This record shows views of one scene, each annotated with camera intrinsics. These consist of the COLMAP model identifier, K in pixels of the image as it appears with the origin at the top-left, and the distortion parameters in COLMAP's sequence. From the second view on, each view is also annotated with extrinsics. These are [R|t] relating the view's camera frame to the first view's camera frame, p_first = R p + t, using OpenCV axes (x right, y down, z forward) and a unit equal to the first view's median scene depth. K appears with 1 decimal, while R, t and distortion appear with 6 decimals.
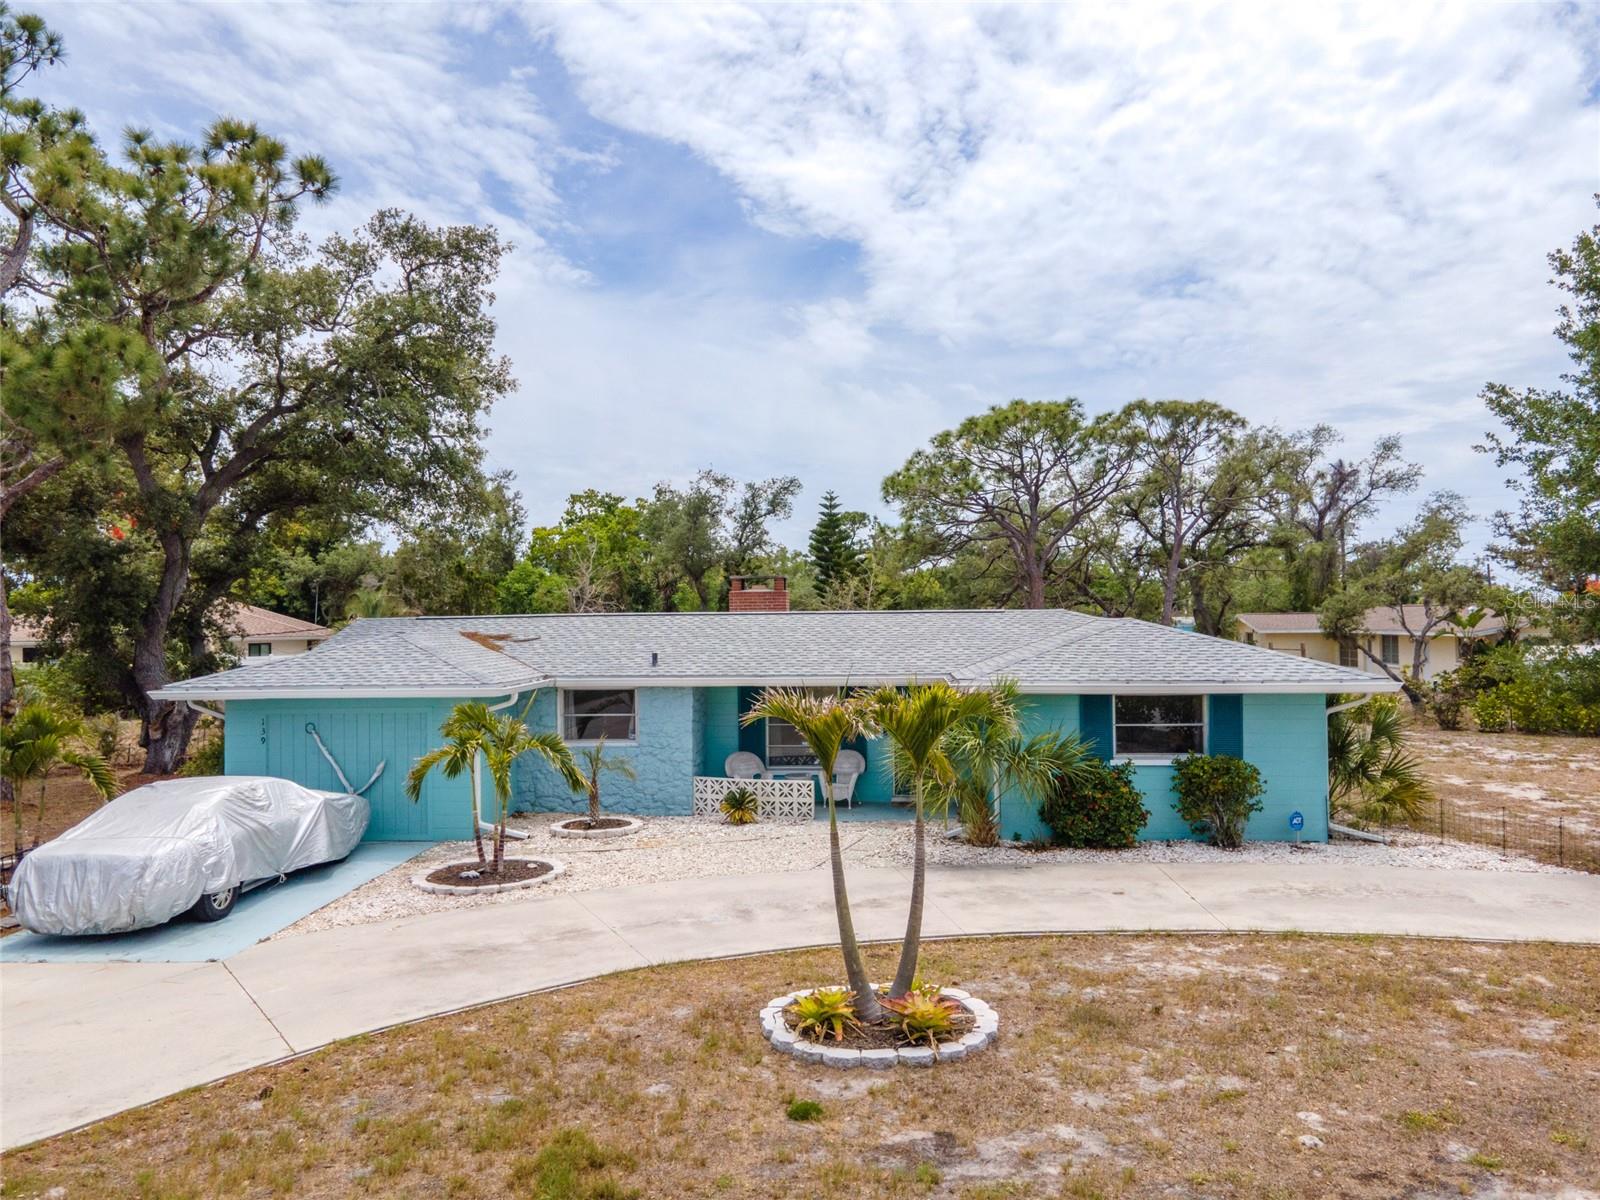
lens RADIAL K [[1182.9, 0, 799.5], [0, 1182.9, 582.5], [0, 0, 1]] dist [0.020296, 0.047389]
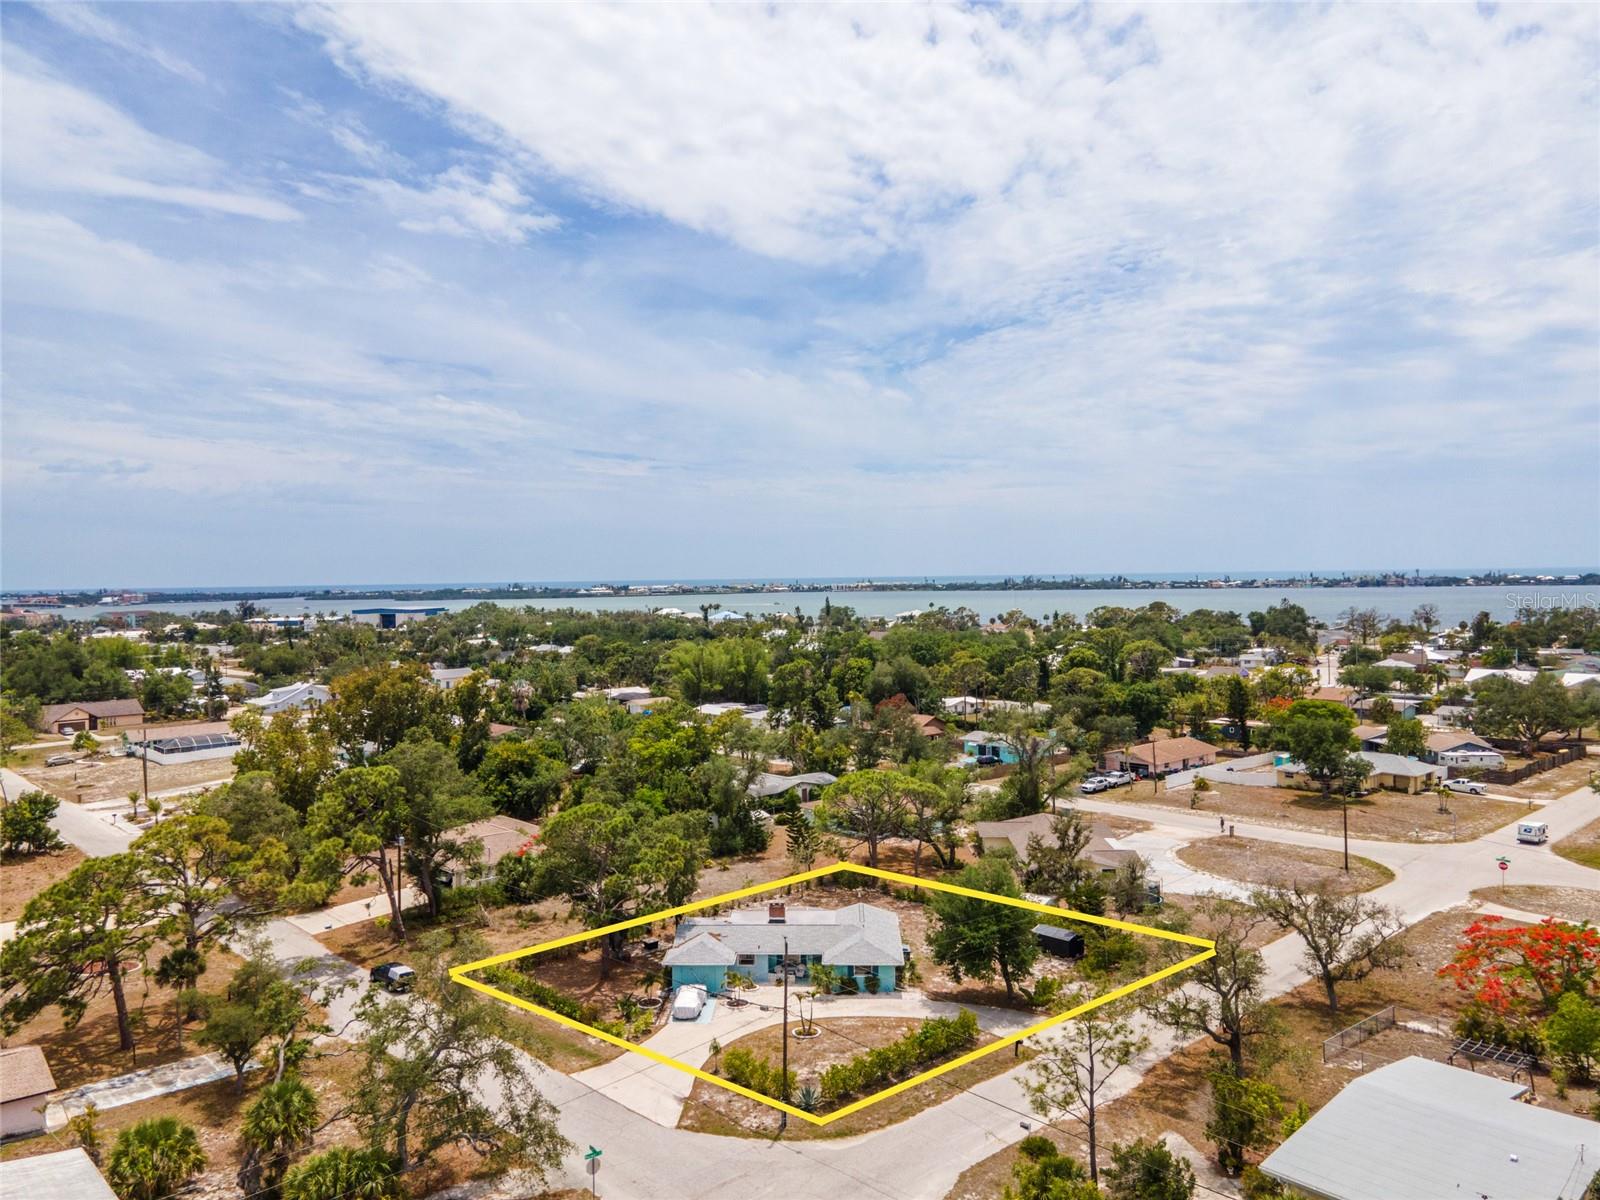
lens RADIAL K [[1182.9, 0, 800.0], [0, 1182.9, 600.0], [0, 0, 1]] dist [0.043531, 0.008103]
pose [[0.999065, -0.003988, 0.043048, -0.072681], [0.001649, 0.998527, 0.054236, -0.699603], [-0.043201, -0.054115, 0.997600, -1.608691]]
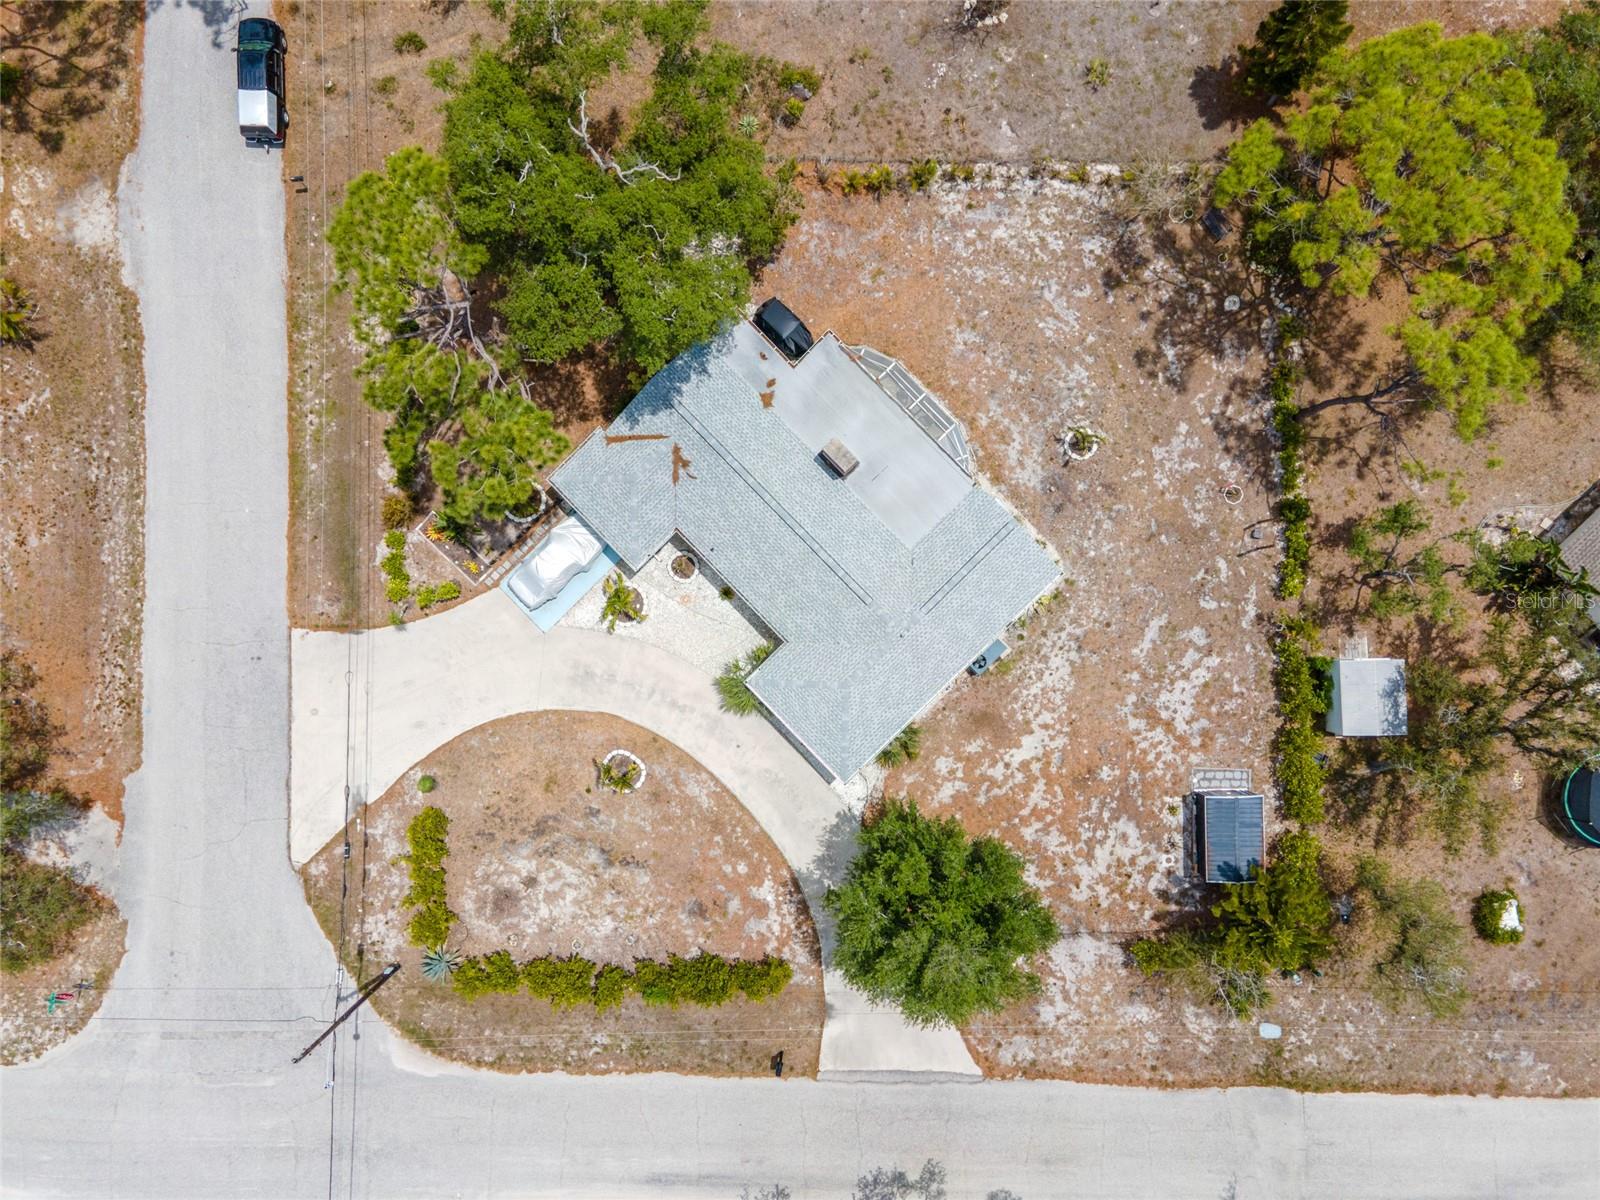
lens RADIAL K [[1182.9, 0, 800.0], [0, 1182.9, 600.0], [0, 0, 1]] dist [0.043531, 0.008103]
pose [[0.758077, 0.652045, -0.012532, 0.054571], [0.042062, -0.029708, 0.998673, -1.113888], [0.650808, -0.757598, -0.049948, 0.544386]]
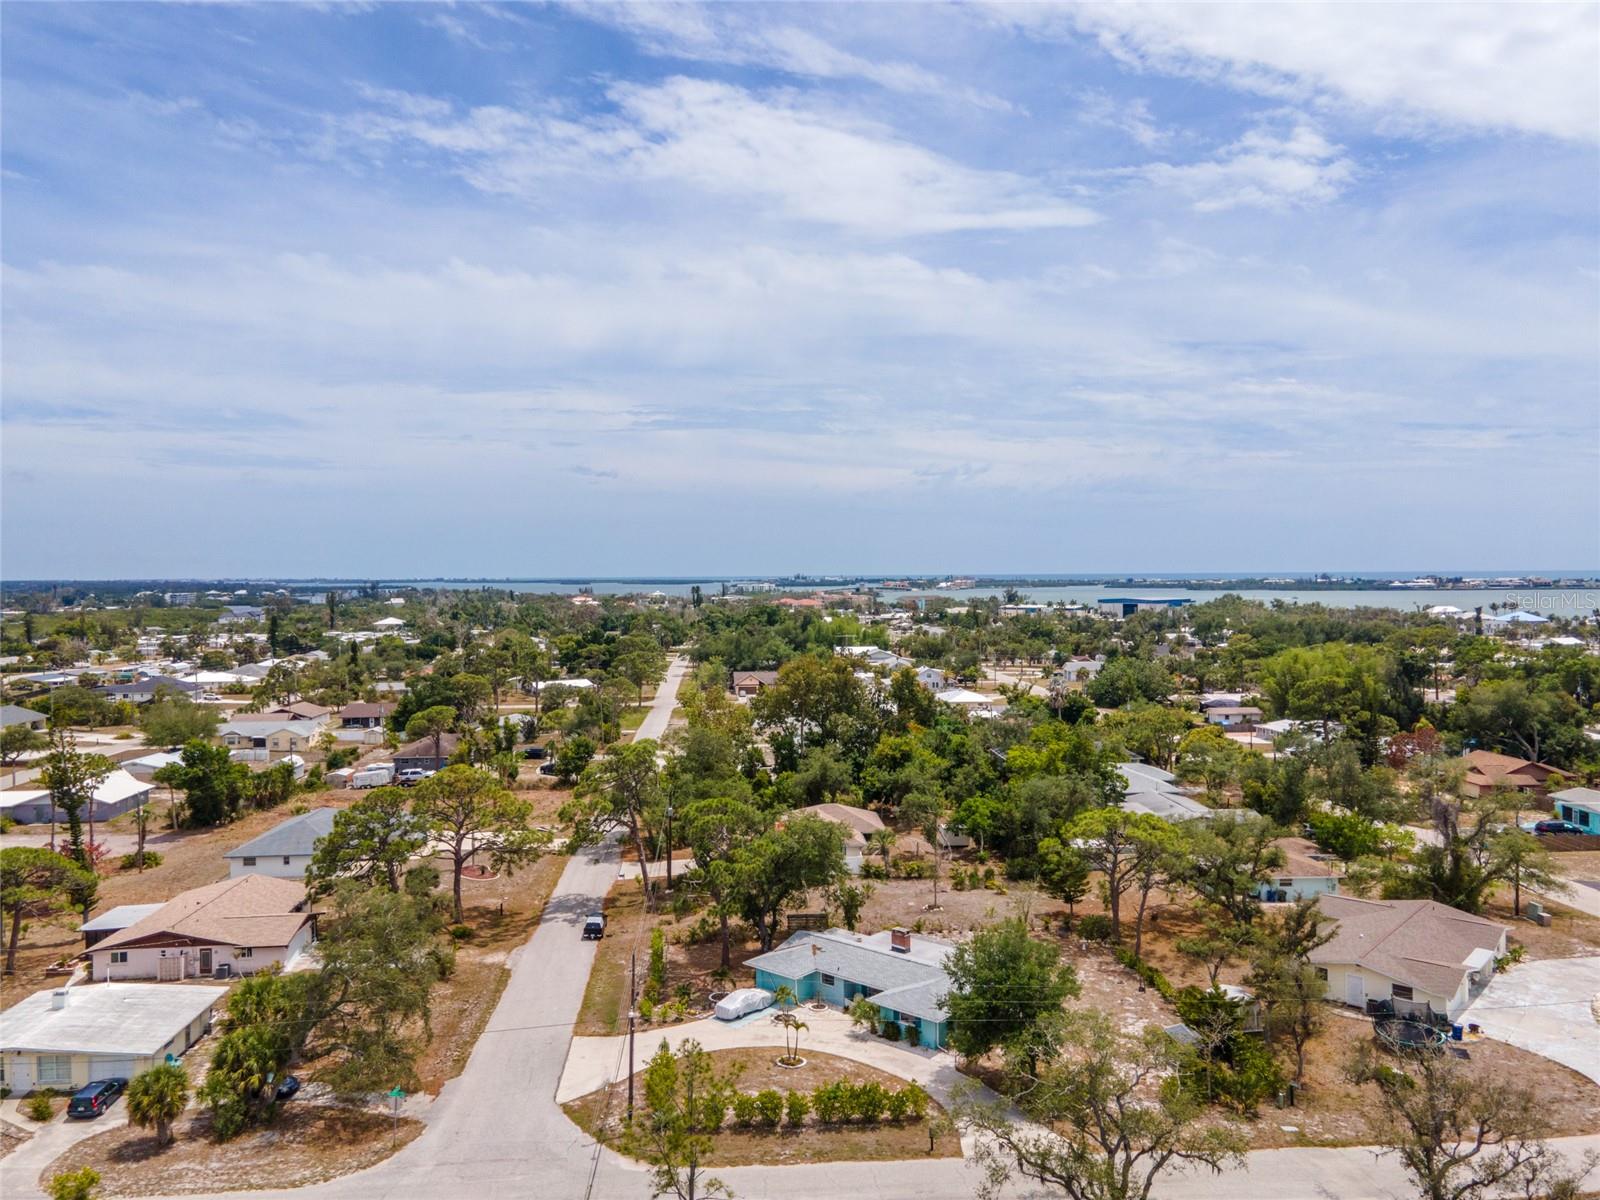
lens RADIAL K [[1182.7, 0, 799.7], [0, 1182.7, 662.0], [0, 0, 1]] dist [0.036900, 0.003166]
pose [[0.804561, 0.052091, -0.591581, 1.065312], [0.016354, 0.993824, 0.109752, -0.718011], [0.593645, -0.097977, 0.798740, -1.145768]]
